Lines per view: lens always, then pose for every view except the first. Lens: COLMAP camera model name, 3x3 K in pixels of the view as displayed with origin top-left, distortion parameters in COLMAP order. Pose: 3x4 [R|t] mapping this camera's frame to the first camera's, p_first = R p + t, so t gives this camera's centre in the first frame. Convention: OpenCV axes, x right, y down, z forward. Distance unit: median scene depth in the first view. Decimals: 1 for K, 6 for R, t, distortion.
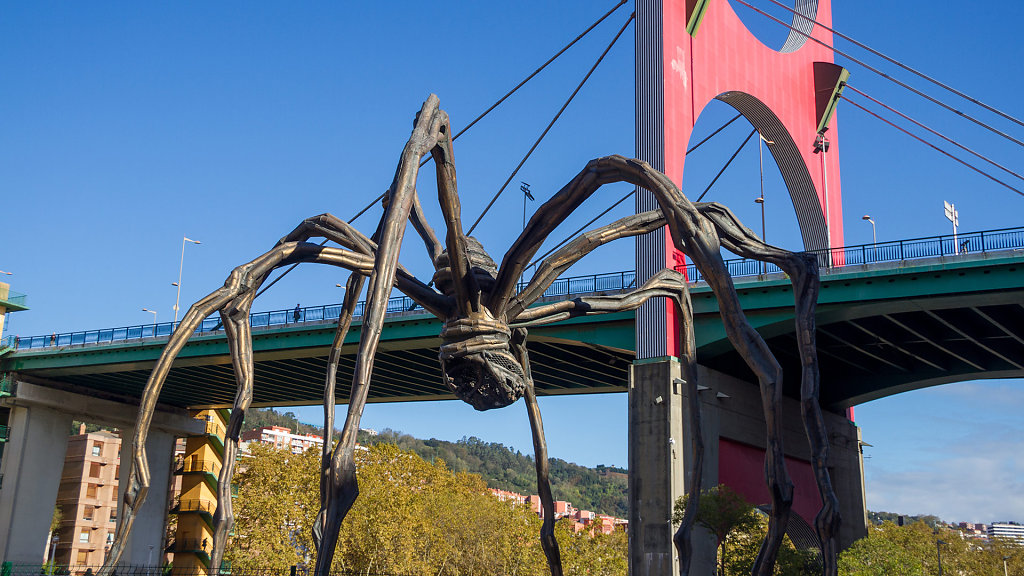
lens RADIAL K [[995.5, 0, 512.0], [0, 995.5, 288.0], [0, 0, 1]] dist [-0.000847, -0.002826]
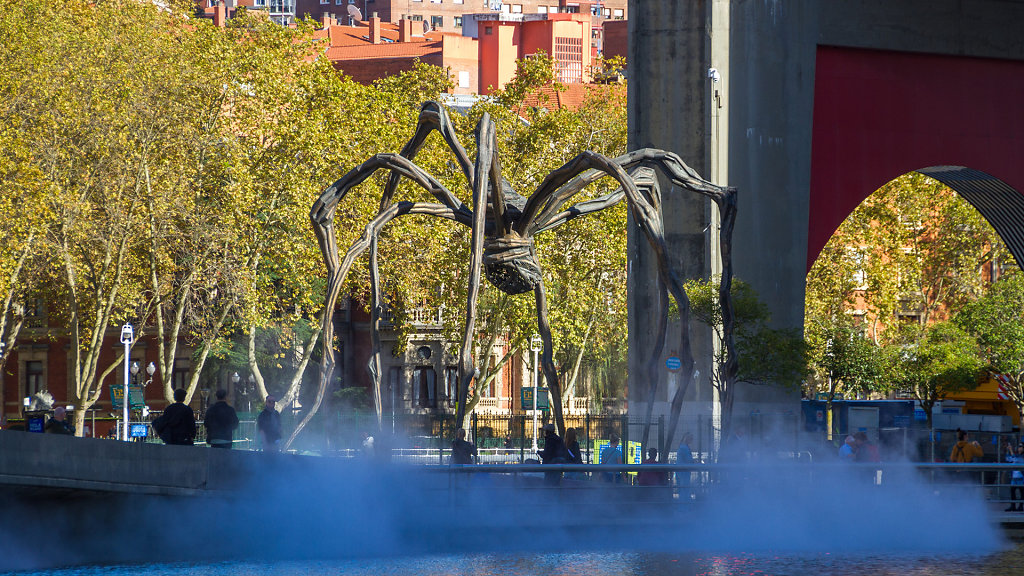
lens RADIAL K [[2064.5, 0, 512.0], [0, 2064.5, 288.0], [0, 0, 1]] dist [-0.011933, -0.025529]
pose [[0.998065, -0.025327, 0.056789, -0.205311], [0.010023, 0.966874, 0.255058, -0.674108], [-0.061367, -0.253996, 0.965257, -1.975243]]
